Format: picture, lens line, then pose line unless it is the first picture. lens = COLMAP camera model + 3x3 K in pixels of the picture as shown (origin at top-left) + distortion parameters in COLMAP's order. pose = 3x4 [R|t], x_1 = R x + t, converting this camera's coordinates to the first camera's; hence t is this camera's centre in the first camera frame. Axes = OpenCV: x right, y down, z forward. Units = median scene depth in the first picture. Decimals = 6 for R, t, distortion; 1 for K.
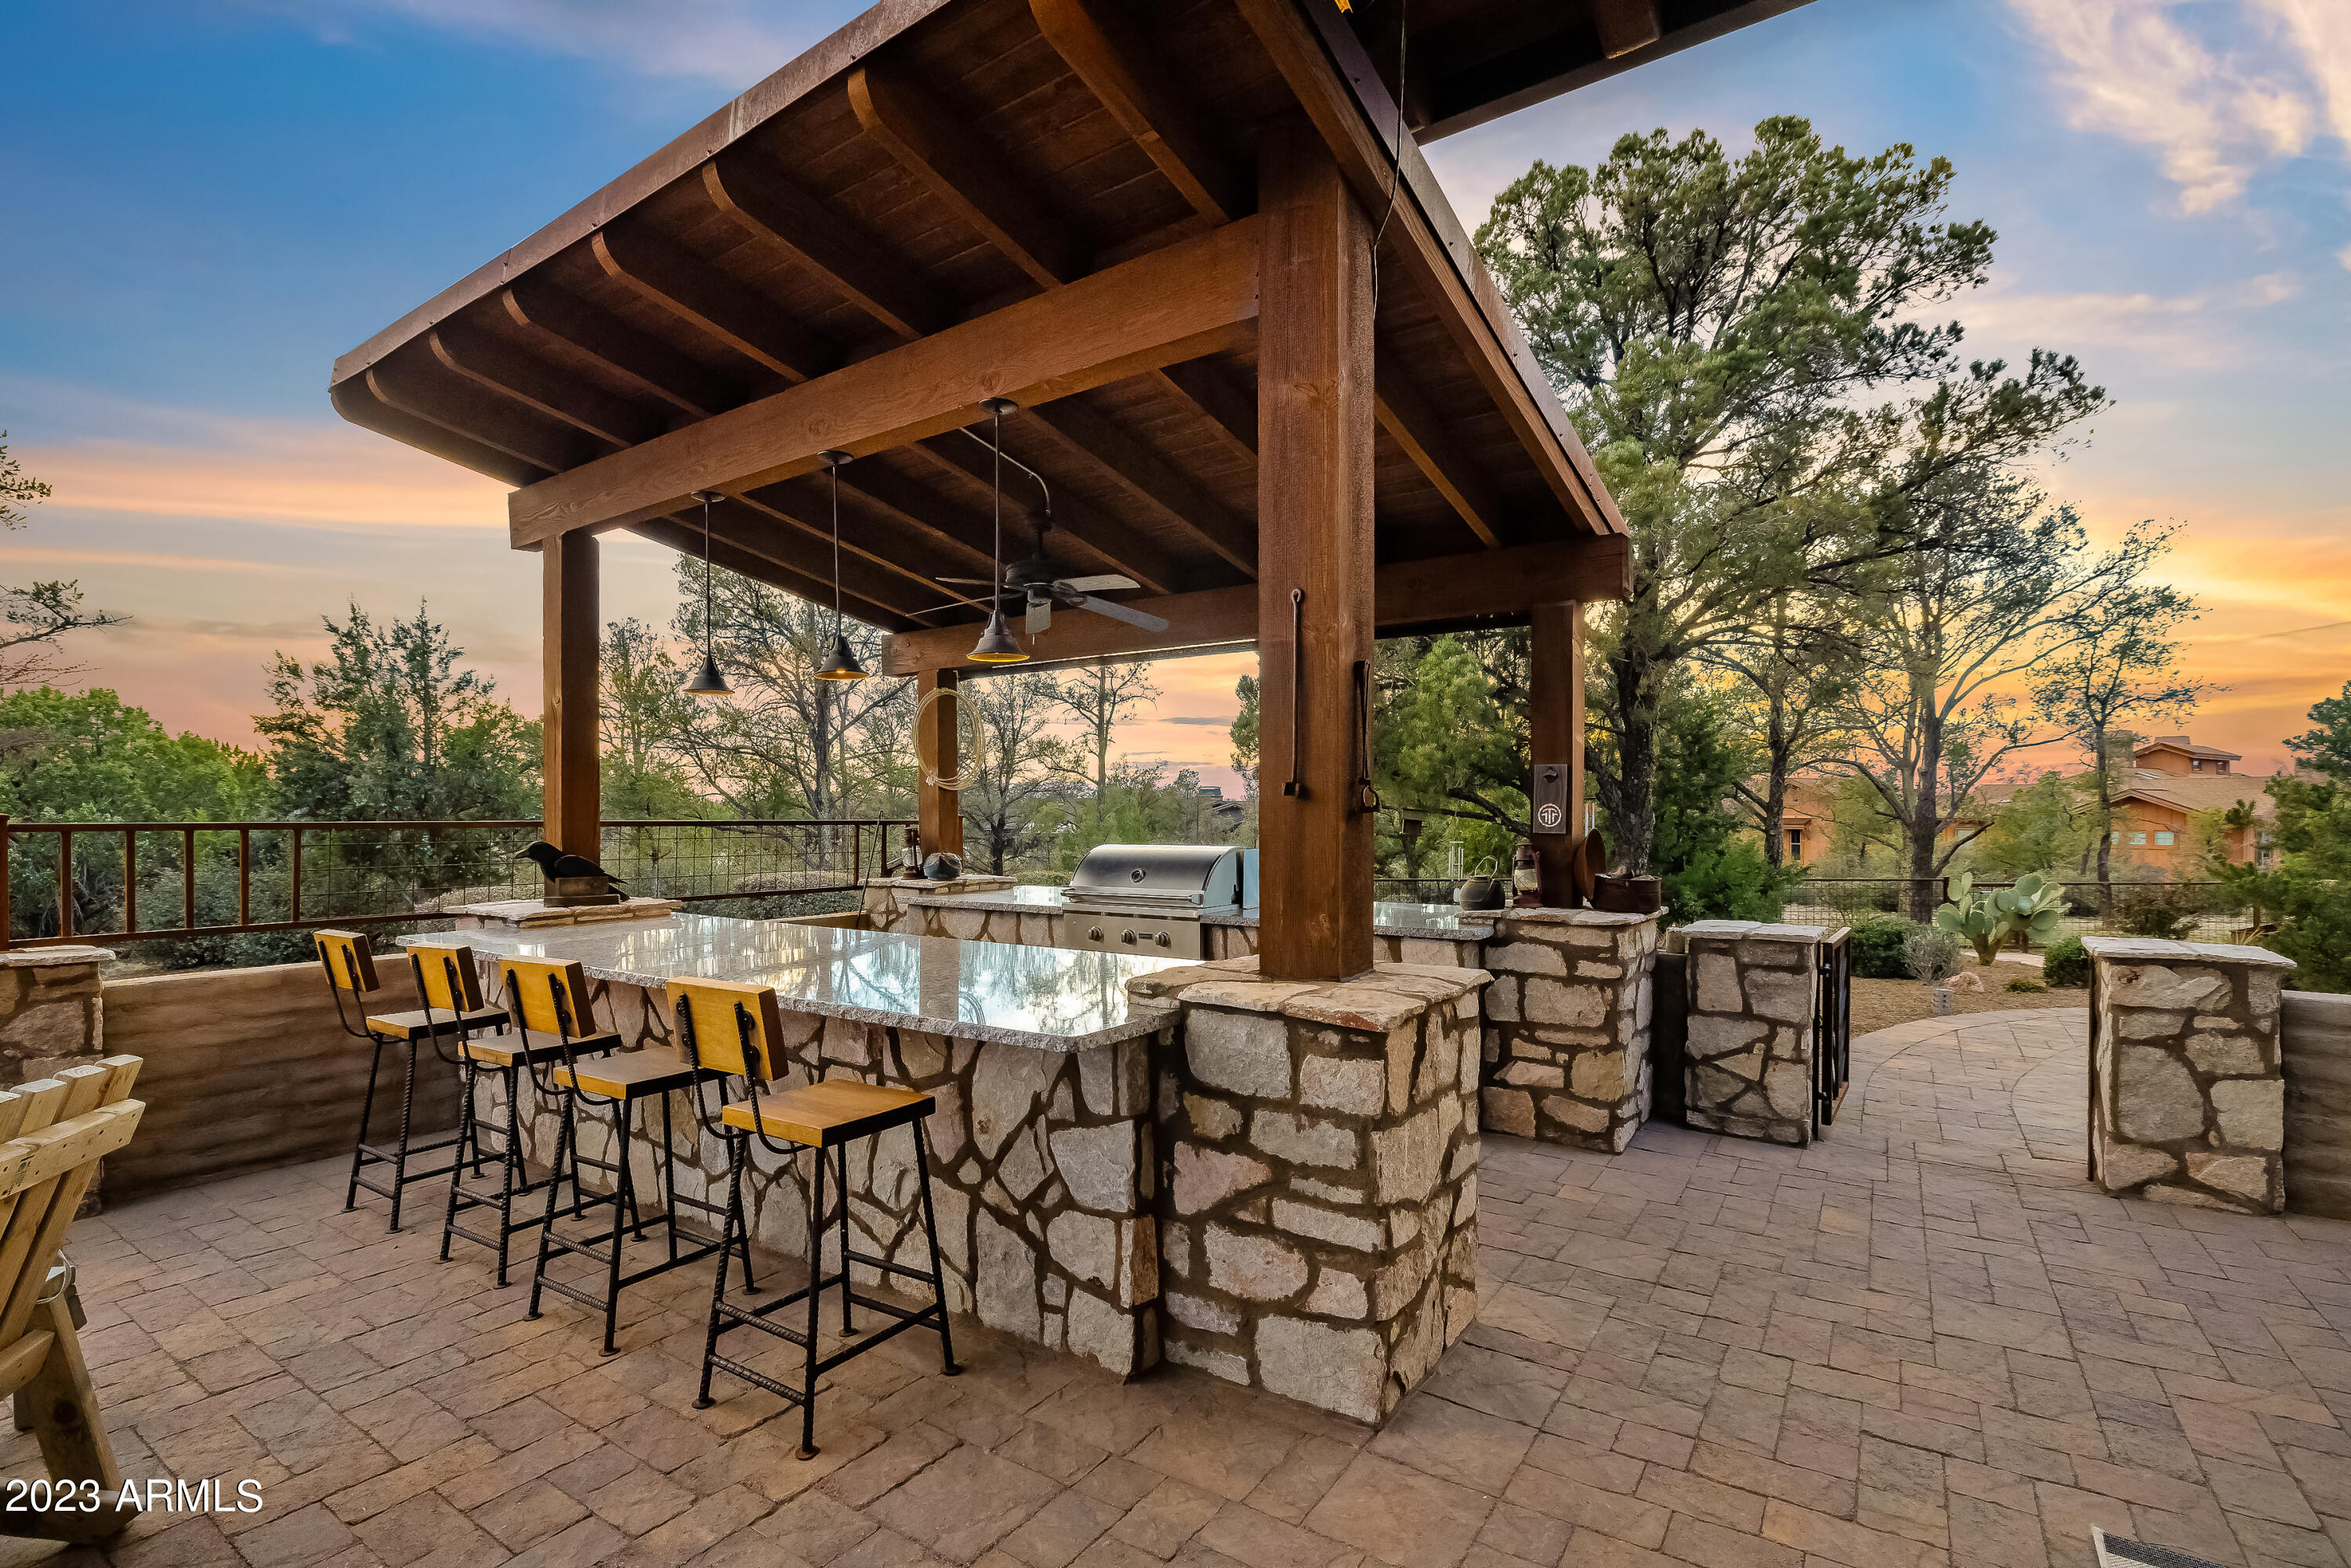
lens RADIAL K [[1053.0, 0, 1165.8], [0, 1053.0, 812.9], [0, 0, 1]] dist [-0.003878, -0.000878]
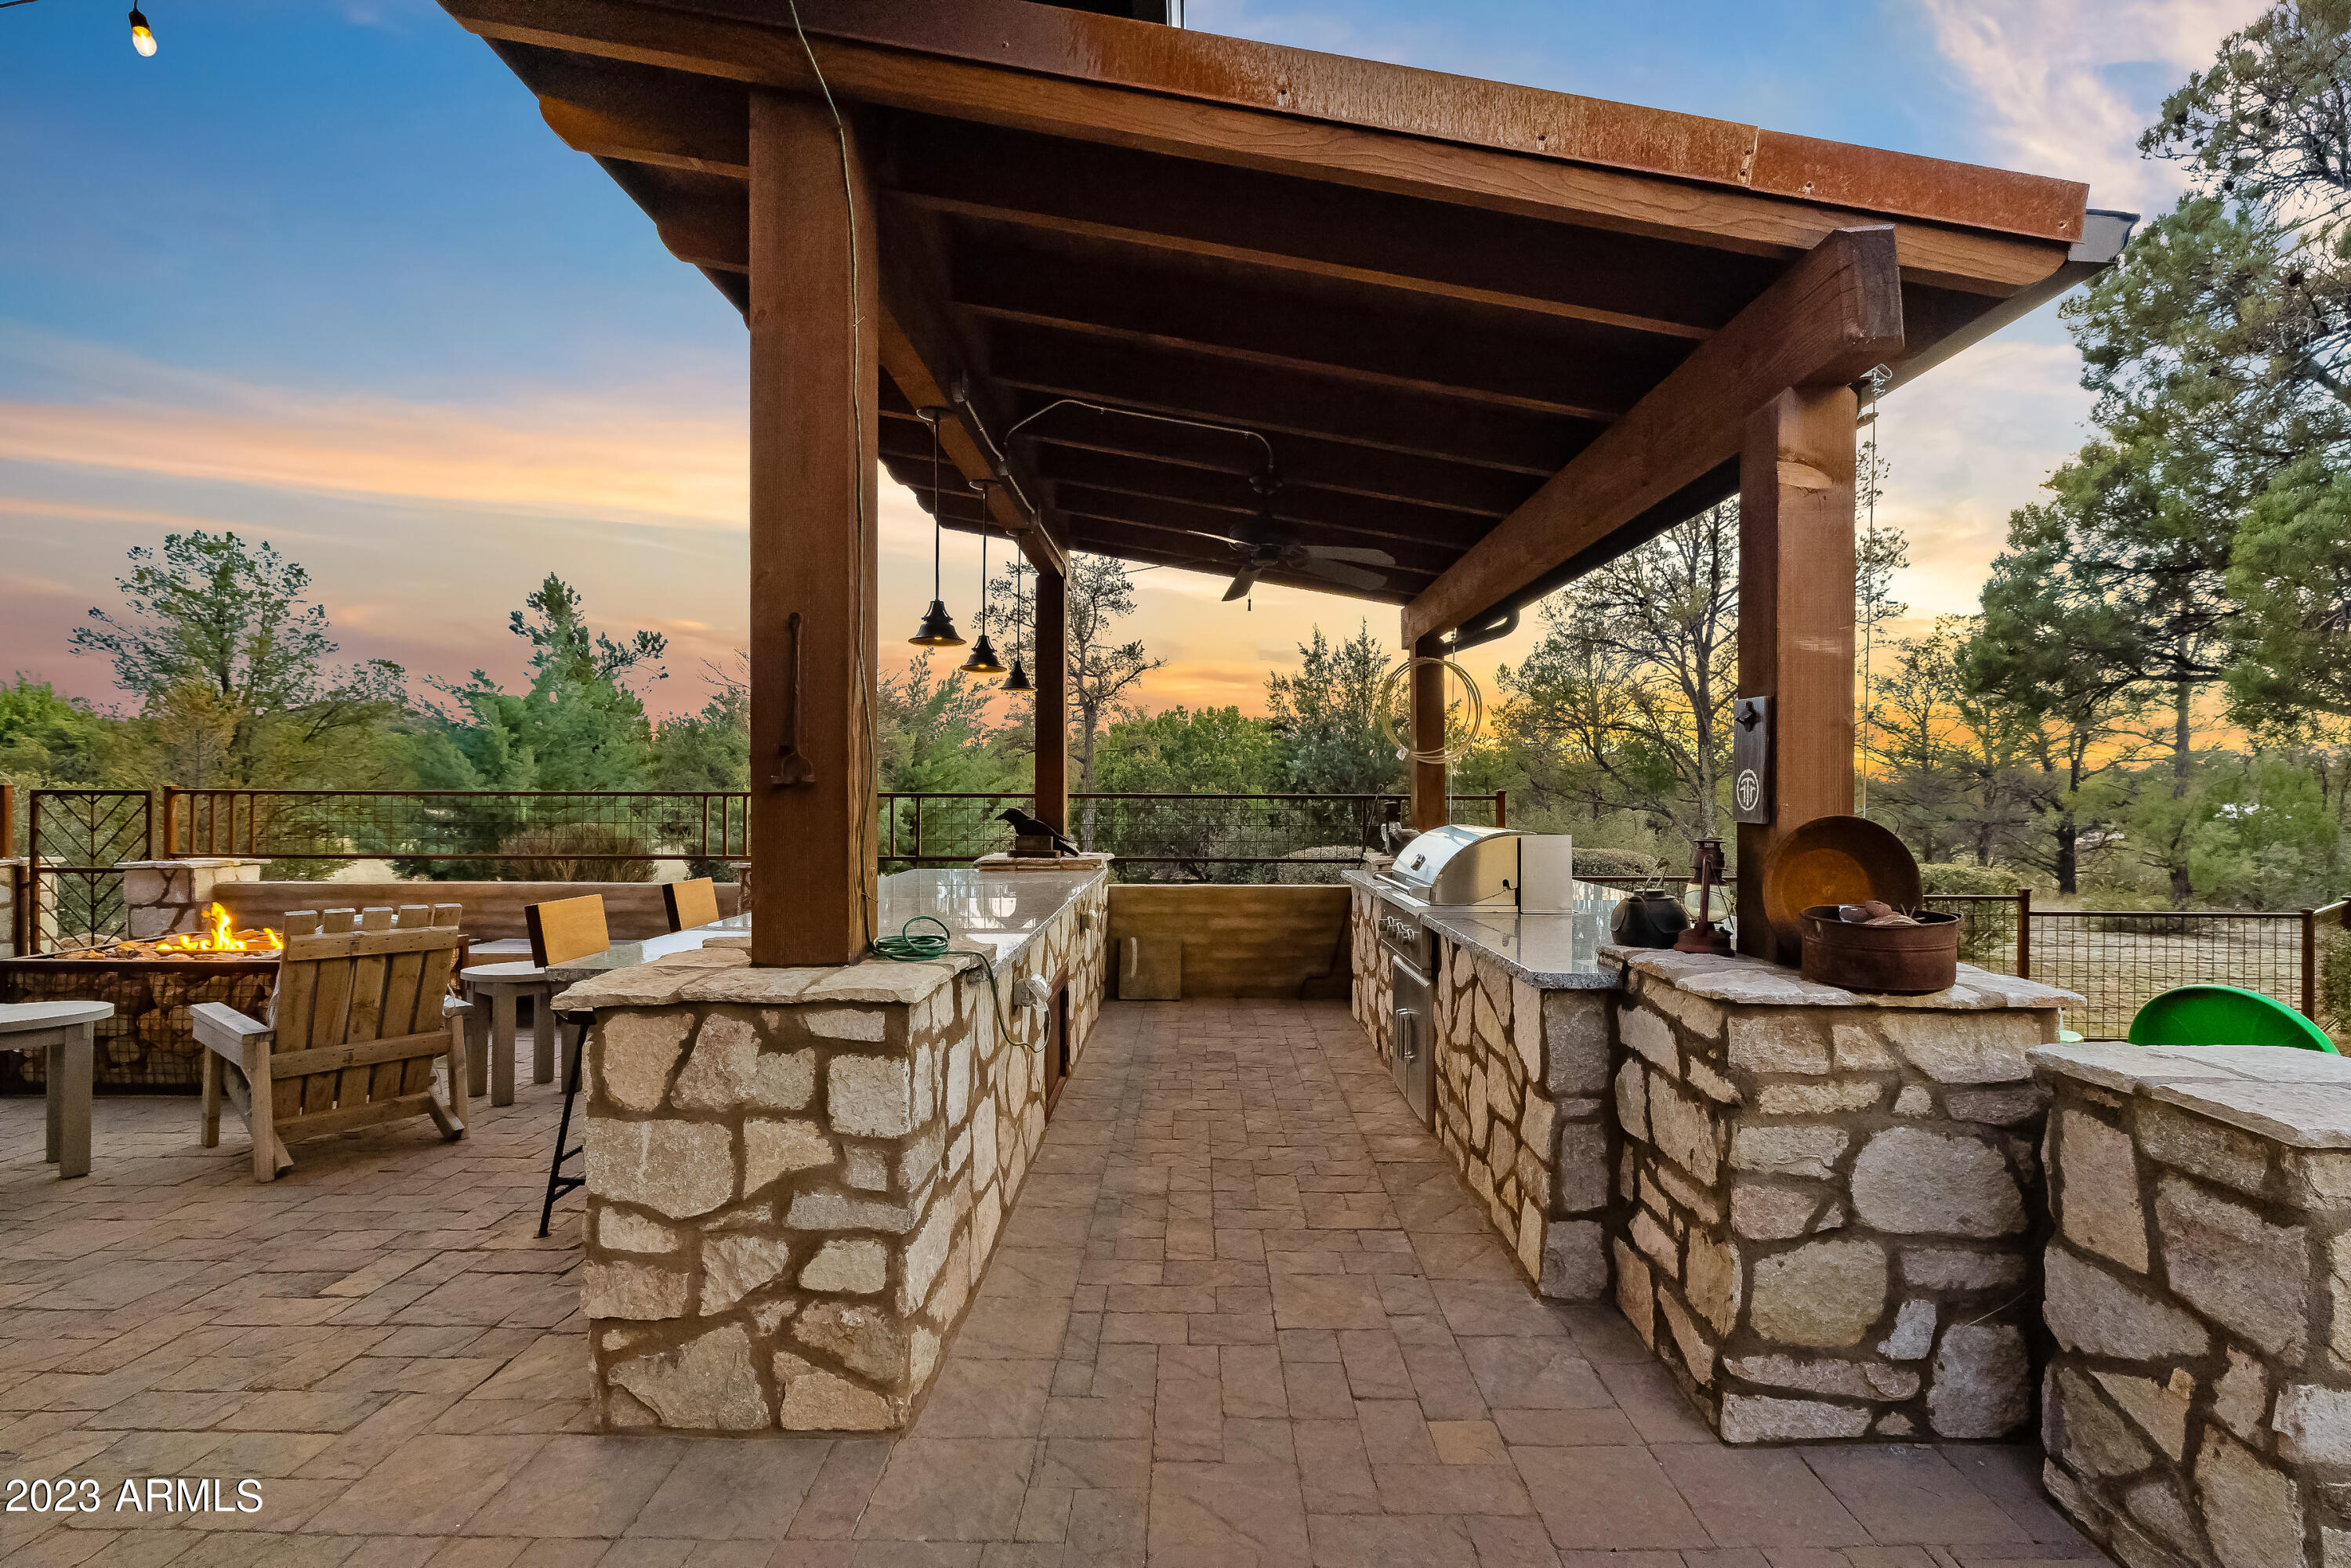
lens RADIAL K [[1006.4, 0, 1181.4], [0, 1006.4, 777.9], [0, 0, 1]] dist [-0.000169, -0.000816]
pose [[0.571969, -0.008816, -0.820228, 0.651534], [0.000617, 0.999947, -0.010318, 0.001154], [0.820275, 0.005395, 0.571944, 0.469441]]
